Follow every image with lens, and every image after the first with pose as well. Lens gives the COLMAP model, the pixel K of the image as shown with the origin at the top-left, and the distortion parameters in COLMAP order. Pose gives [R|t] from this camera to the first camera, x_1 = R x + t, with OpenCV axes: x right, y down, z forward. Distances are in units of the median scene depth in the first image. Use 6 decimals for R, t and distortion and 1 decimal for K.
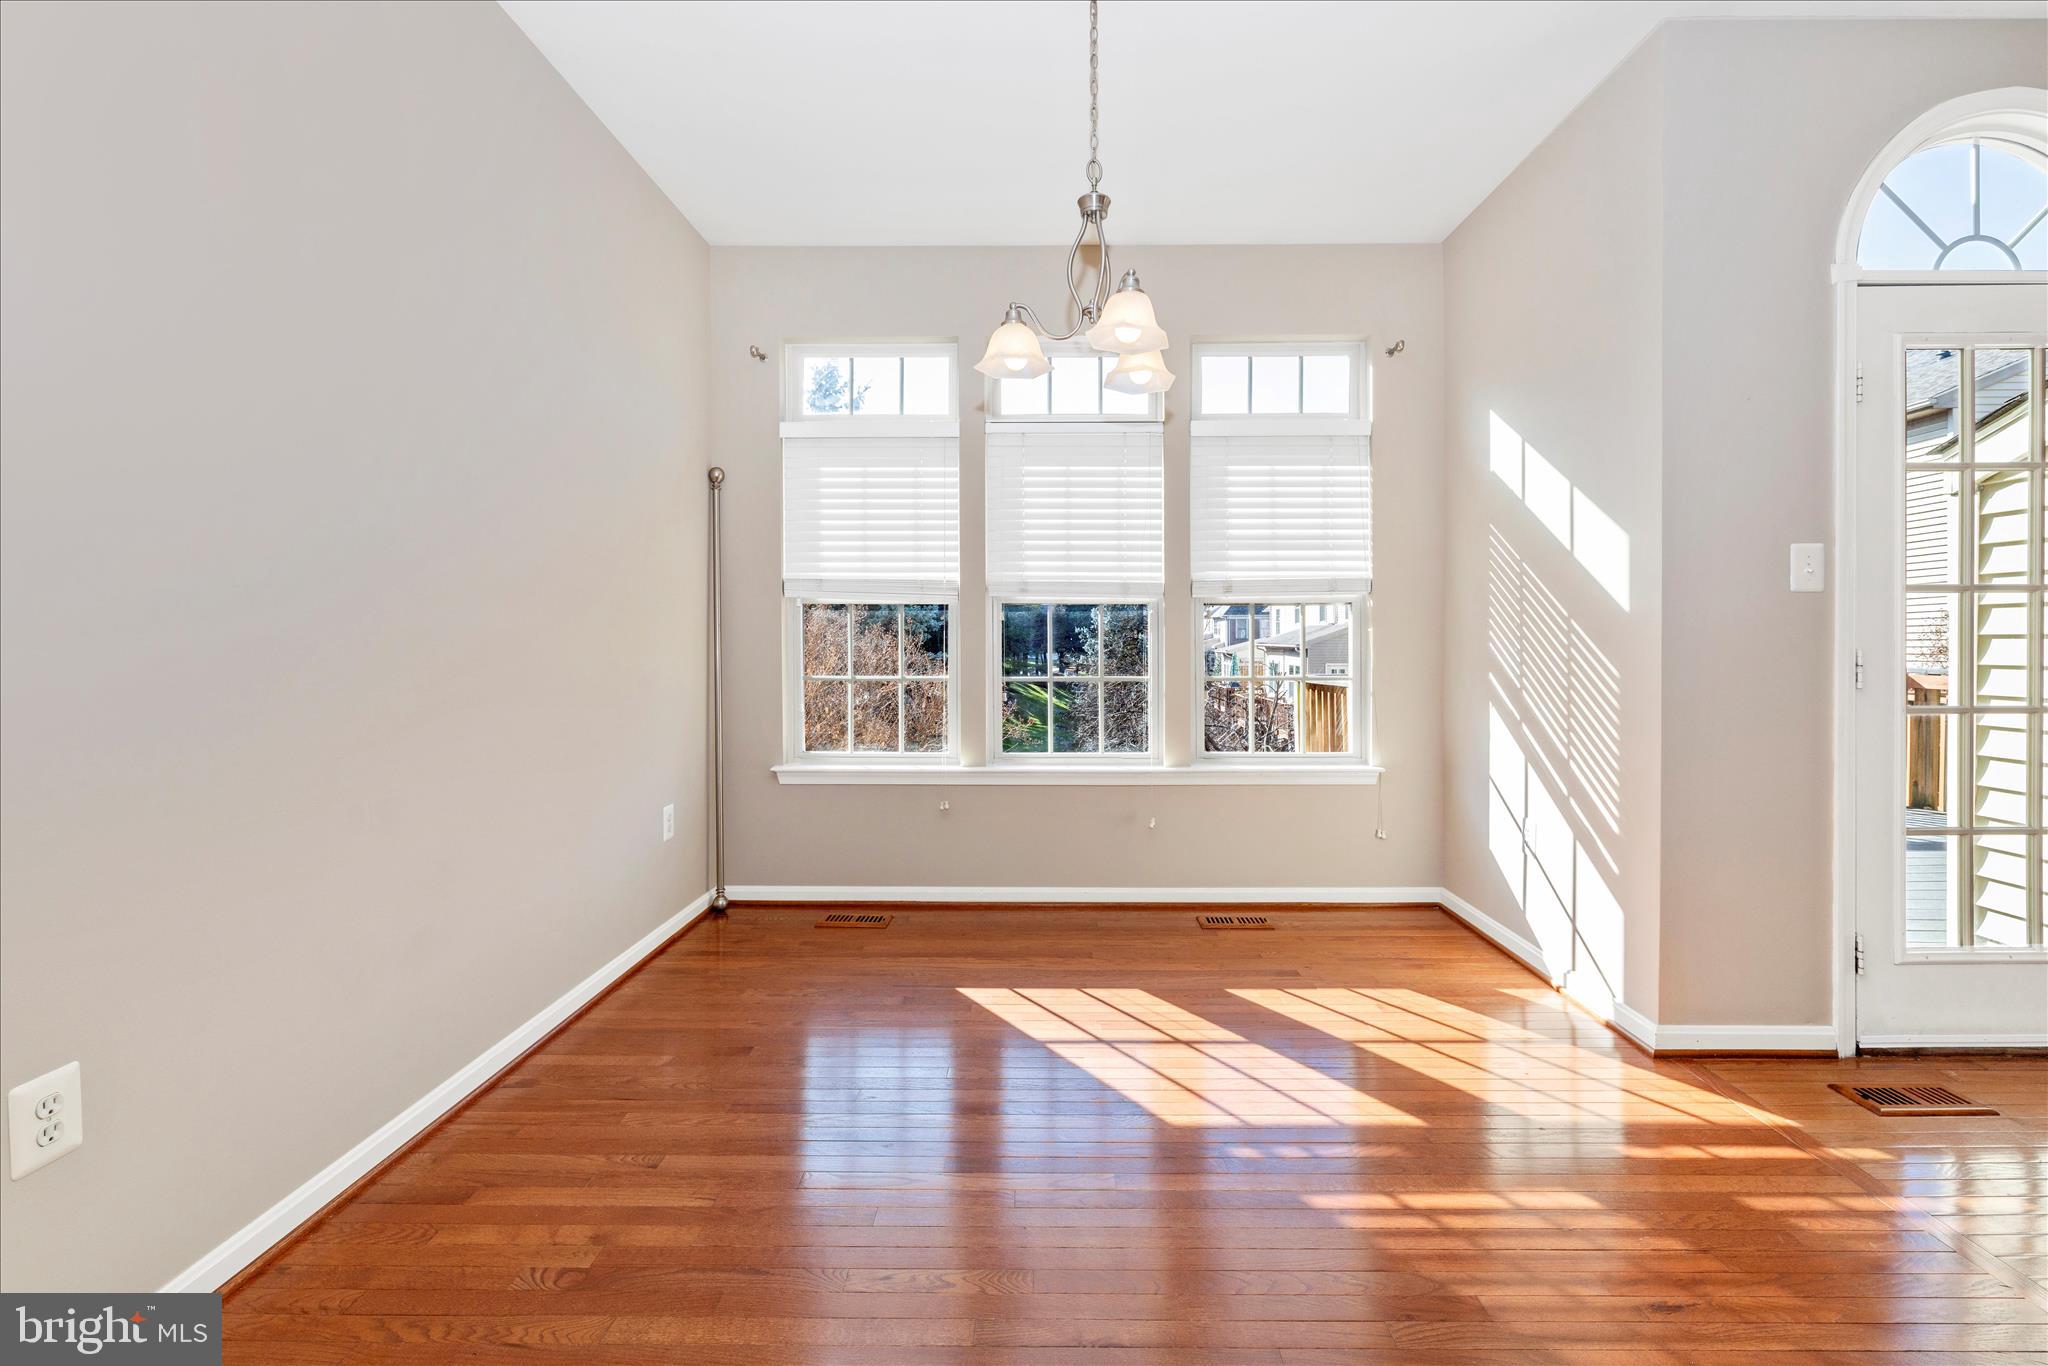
lens RADIAL K [[887.1, 0, 1030.9], [0, 887.1, 628.3], [0, 0, 1]] dist [0.009611, -0.000105]
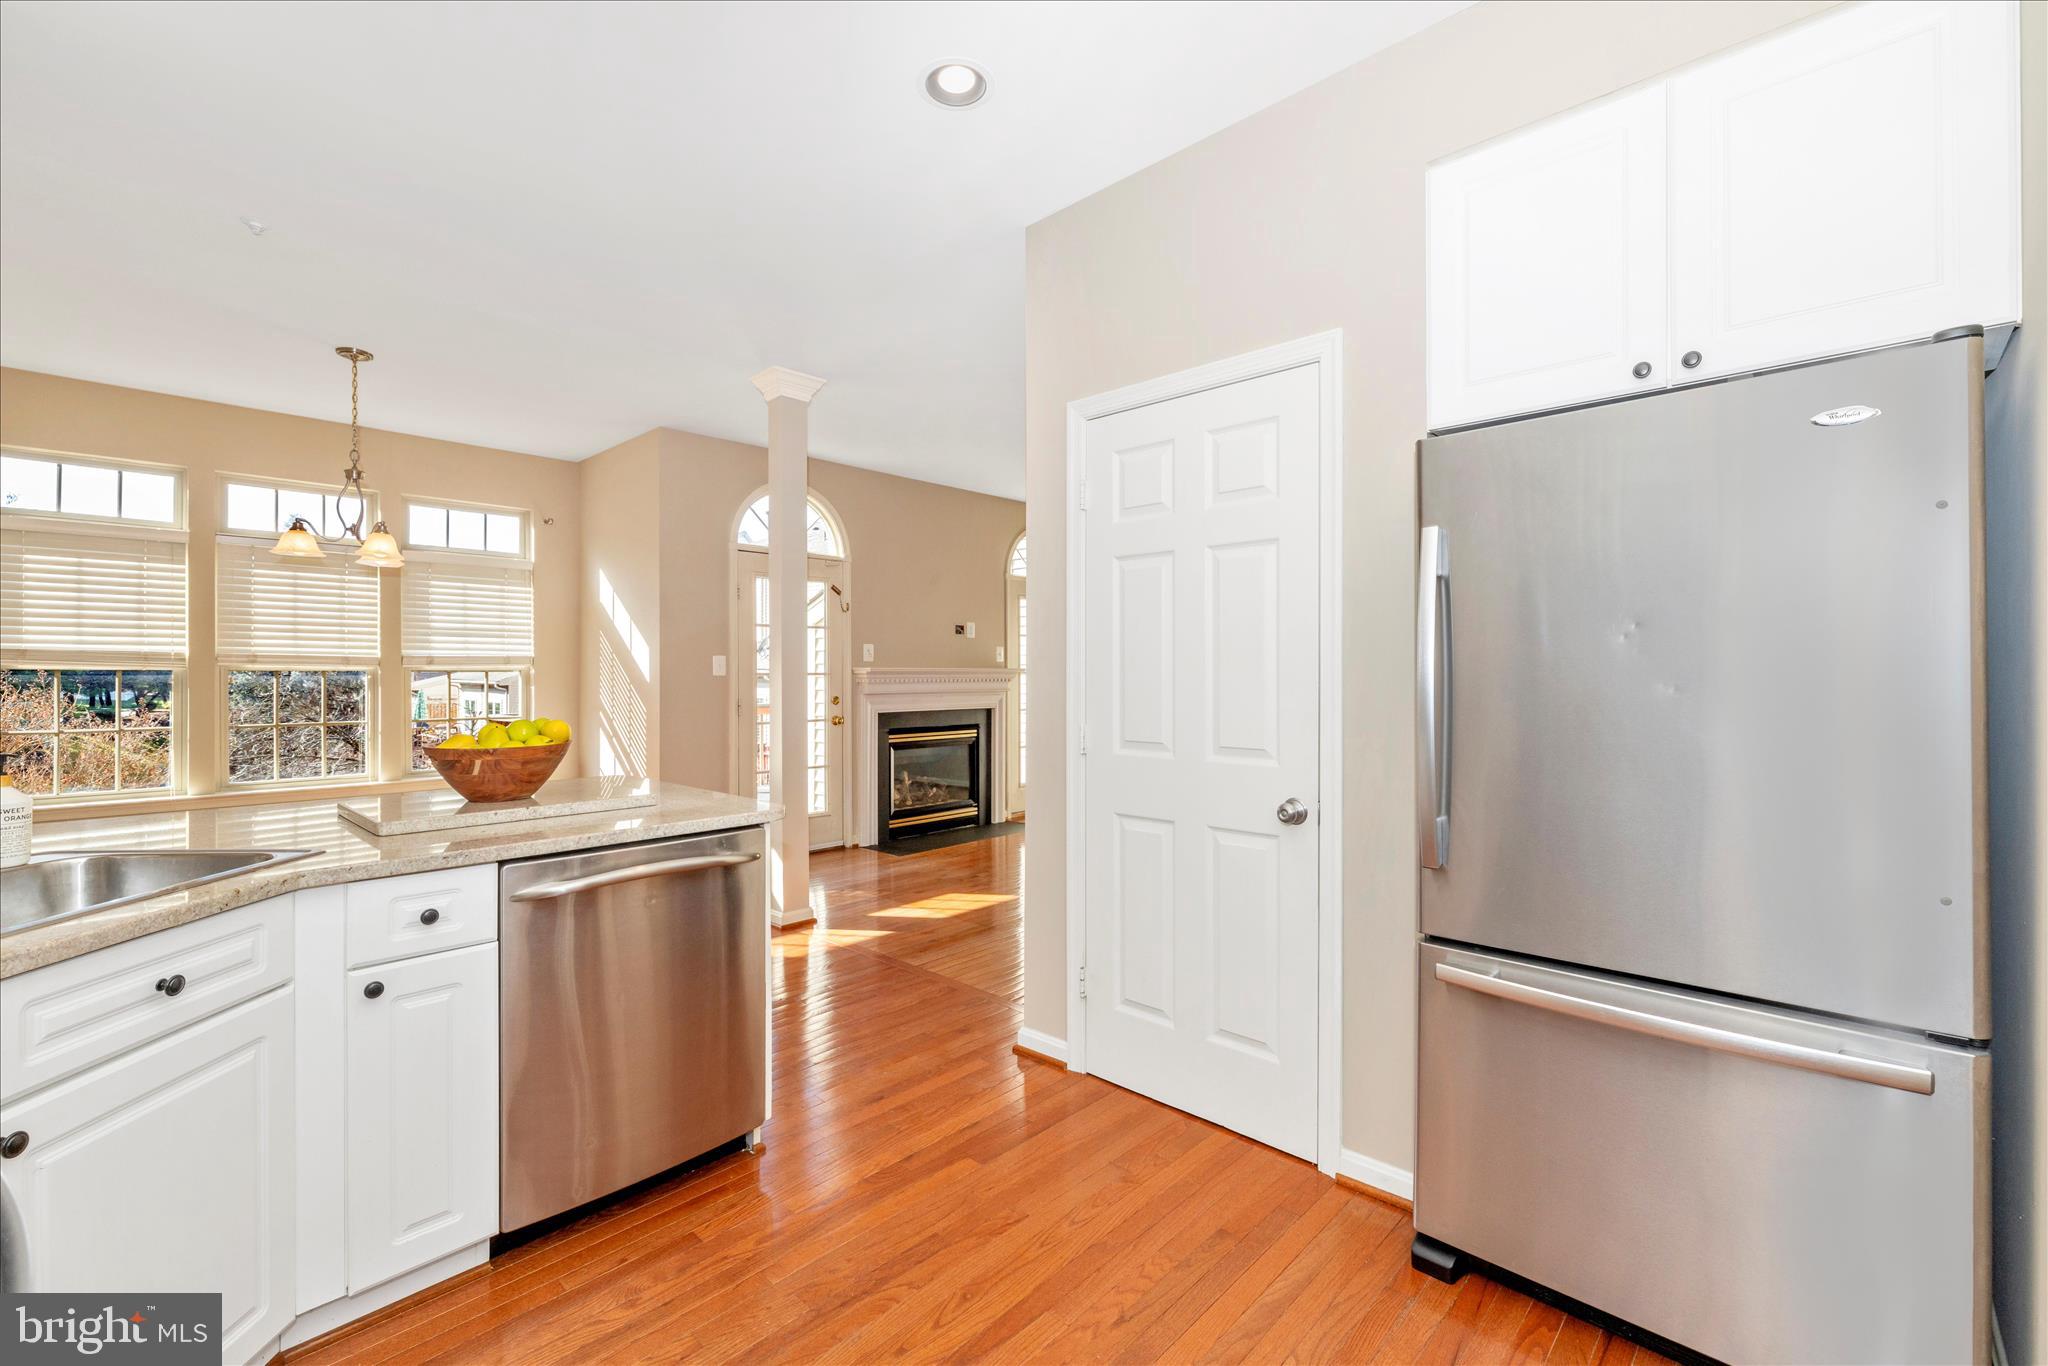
lens RADIAL K [[887.1, 0, 1012.5], [0, 887.1, 677.3], [0, 0, 1]] dist [0.009611, -0.000105]
pose [[0.687196, -0.002256, 0.726469, -0.205328], [-0.010970, 0.999849, 0.013482, -0.051197], [-0.726389, -0.017234, 0.687067, -0.784540]]
